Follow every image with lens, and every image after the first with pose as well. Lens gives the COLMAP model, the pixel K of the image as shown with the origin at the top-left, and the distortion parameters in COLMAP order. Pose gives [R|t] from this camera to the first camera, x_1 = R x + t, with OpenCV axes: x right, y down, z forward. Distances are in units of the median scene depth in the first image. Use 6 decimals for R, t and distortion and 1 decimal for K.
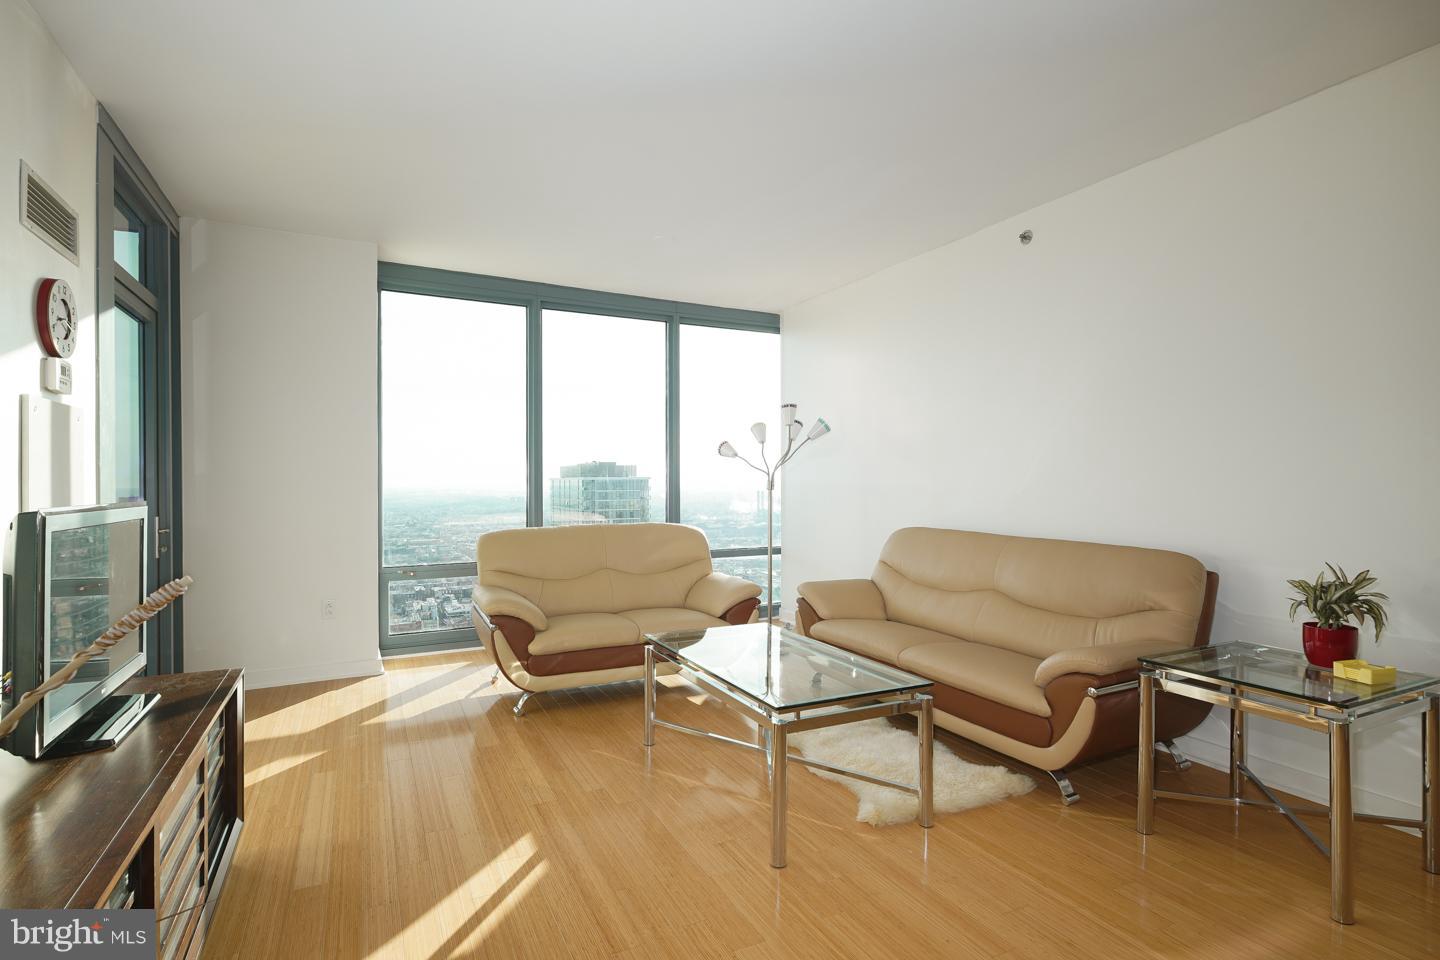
lens RADIAL K [[716.7, 0, 723.3], [0, 716.7, 484.4], [0, 0, 1]] dist [0.006043, -0.001118]
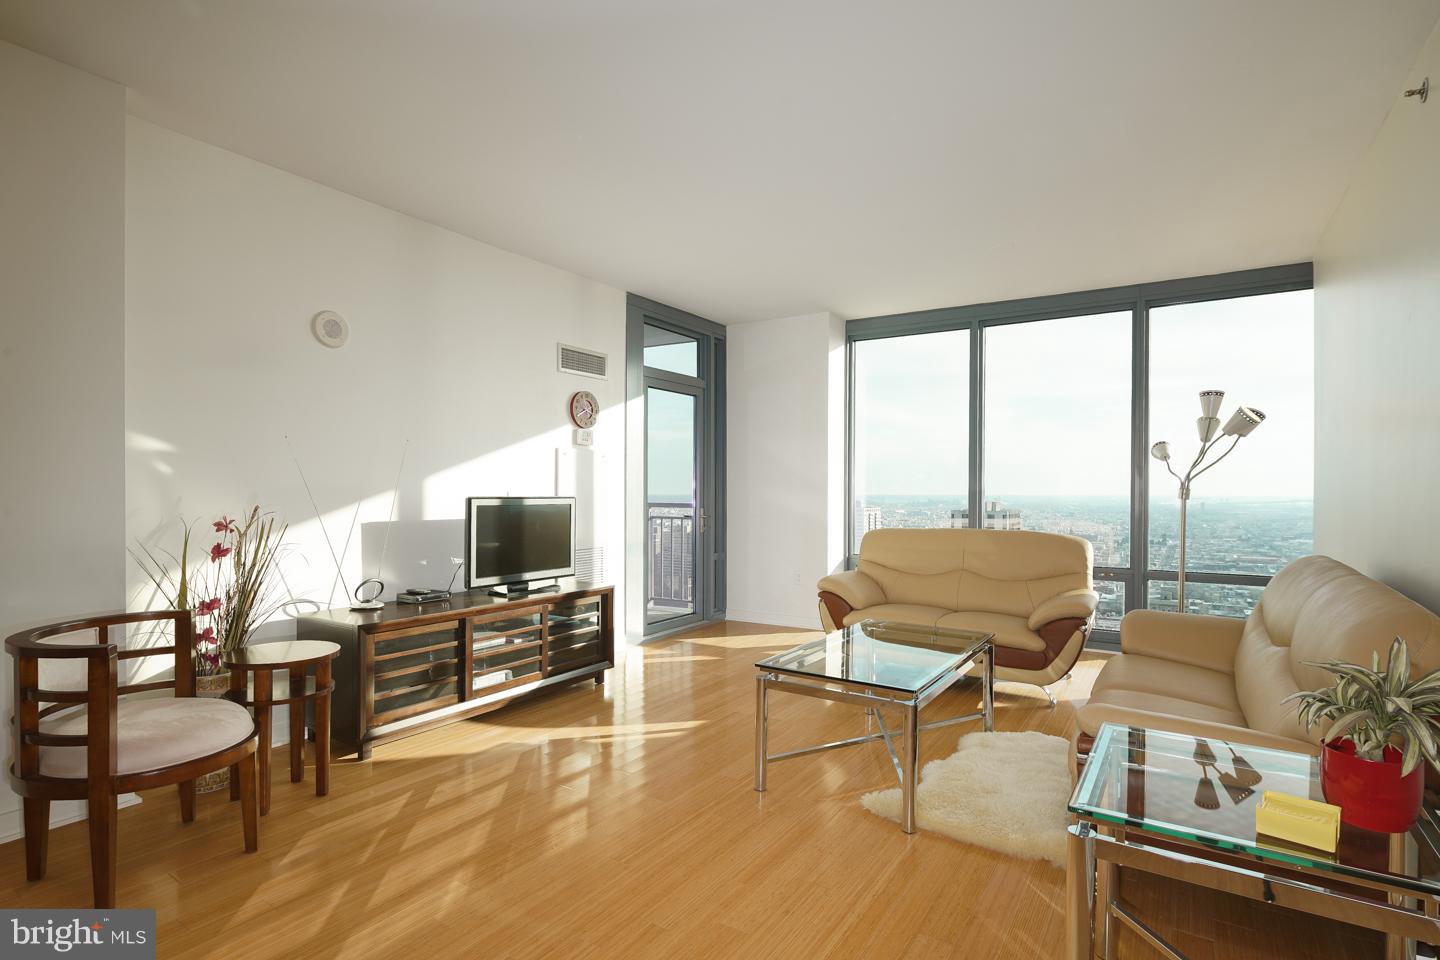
lens RADIAL K [[716.7, 0, 723.7], [0, 716.7, 495.7], [0, 0, 1]] dist [0.006043, -0.001118]
pose [[0.502144, 0.012903, -0.864688, 0.525424], [-0.009434, 0.999911, 0.009442, -0.000260], [0.864733, 0.003416, 0.502221, 0.142350]]
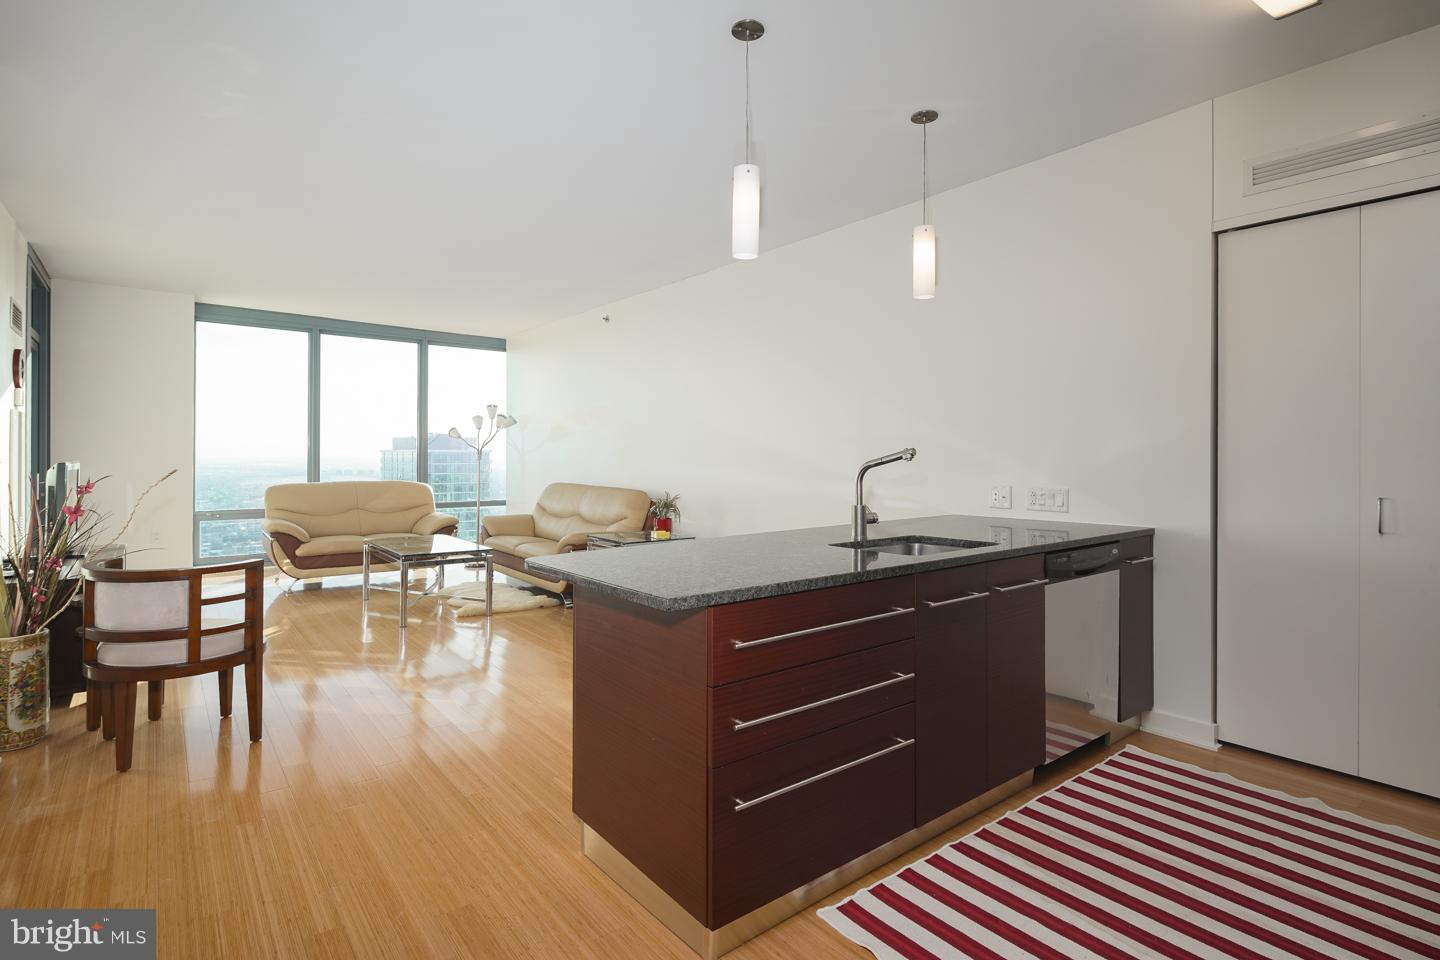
lens RADIAL K [[716.7, 0, 721.0], [0, 716.7, 453.2], [0, 0, 1]] dist [0.006043, -0.001118]
pose [[0.979691, 0.008156, 0.200347, 0.273818], [-0.006709, 0.999946, -0.007899, 0.002335], [-0.200401, 0.006394, 0.979693, -0.636435]]
